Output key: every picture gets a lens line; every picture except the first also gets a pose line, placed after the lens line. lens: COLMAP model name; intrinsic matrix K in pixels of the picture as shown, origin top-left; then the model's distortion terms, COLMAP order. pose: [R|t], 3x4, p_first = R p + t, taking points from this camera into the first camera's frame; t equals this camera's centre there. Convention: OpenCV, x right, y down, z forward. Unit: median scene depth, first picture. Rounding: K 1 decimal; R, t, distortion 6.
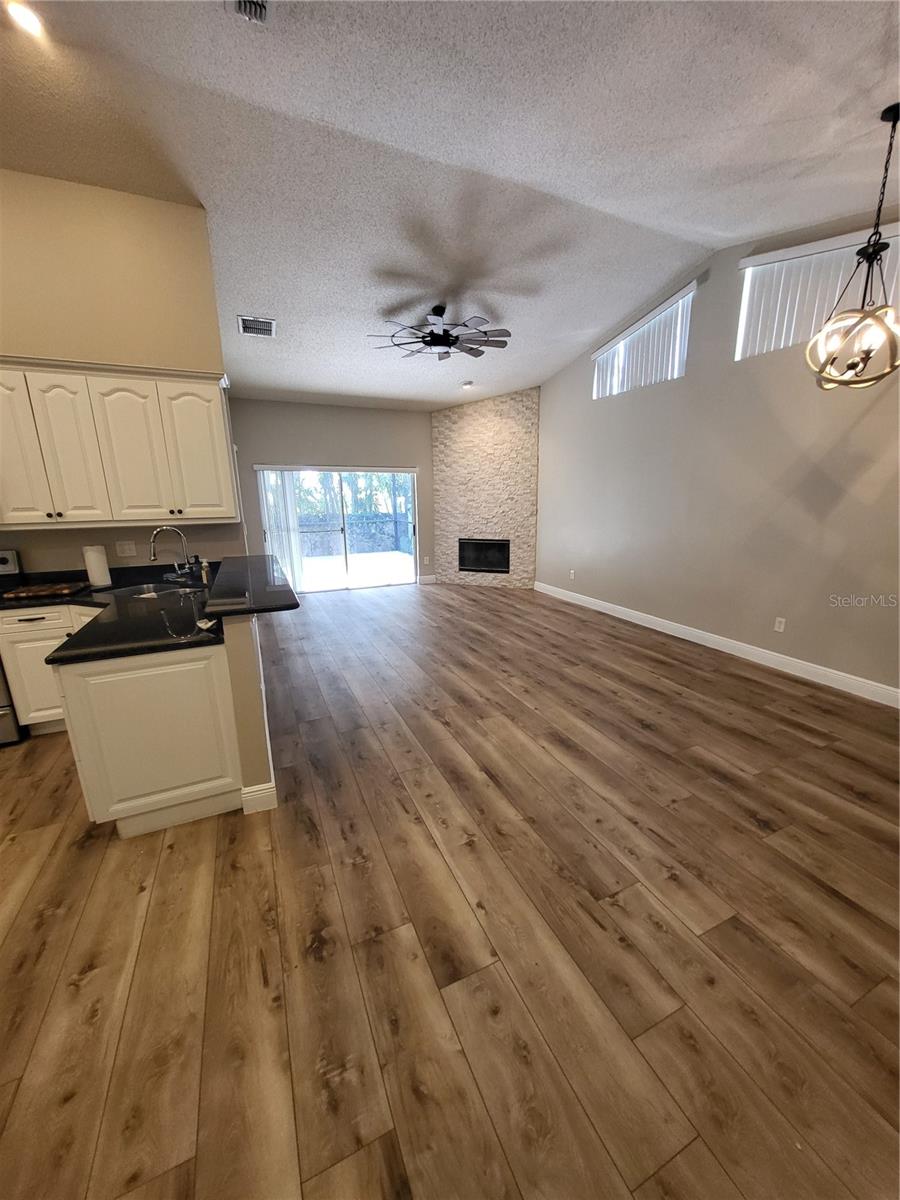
lens RADIAL K [[472.4, 0, 475.1], [0, 472.4, 607.4], [0, 0, 1]] dist [0.000398, -0.000127]
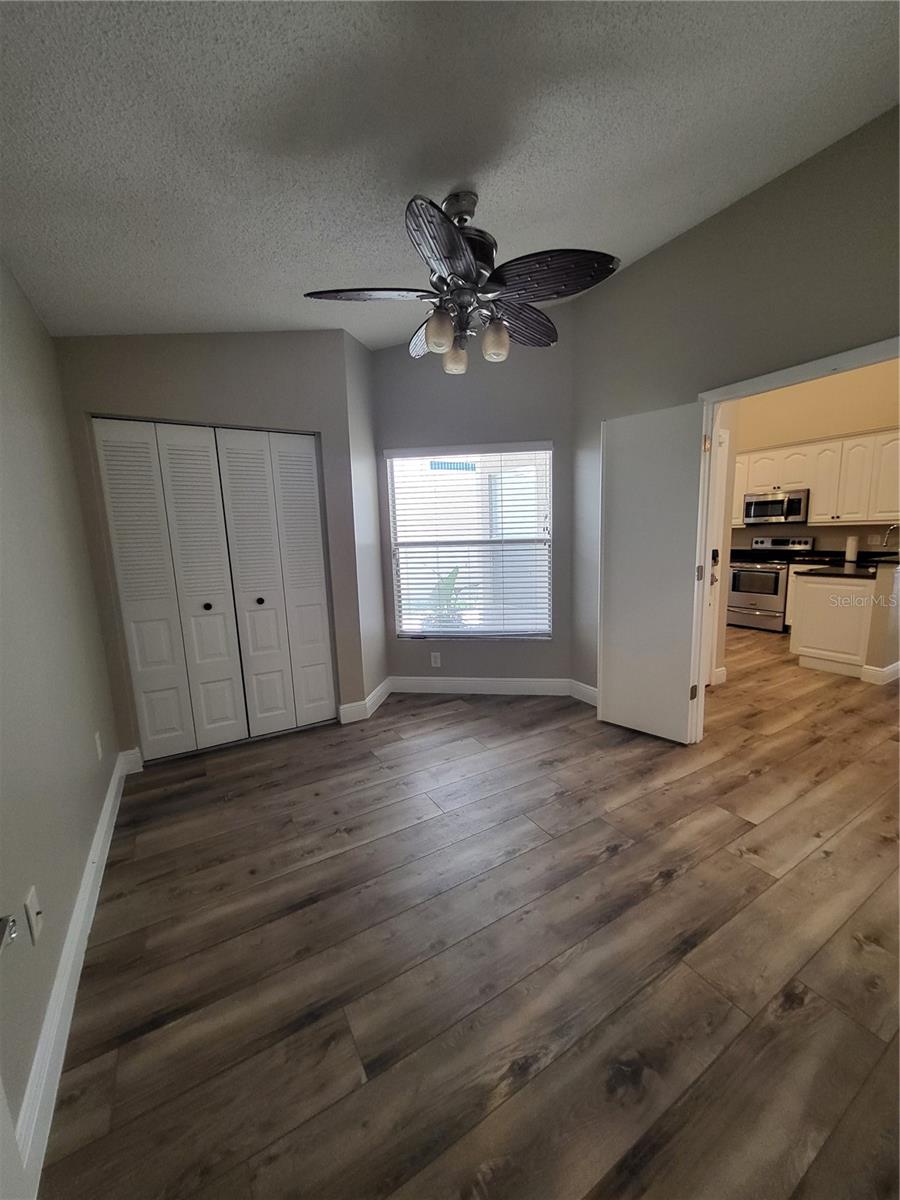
lens RADIAL K [[472.4, 0, 475.1], [0, 472.4, 607.4], [0, 0, 1]] dist [0.000398, -0.000127]
pose [[0.113644, 0.161406, -0.980323, 0.702463], [-0.213461, 0.967639, 0.134573, 0.169505], [0.970319, 0.193968, 0.144420, -0.476525]]
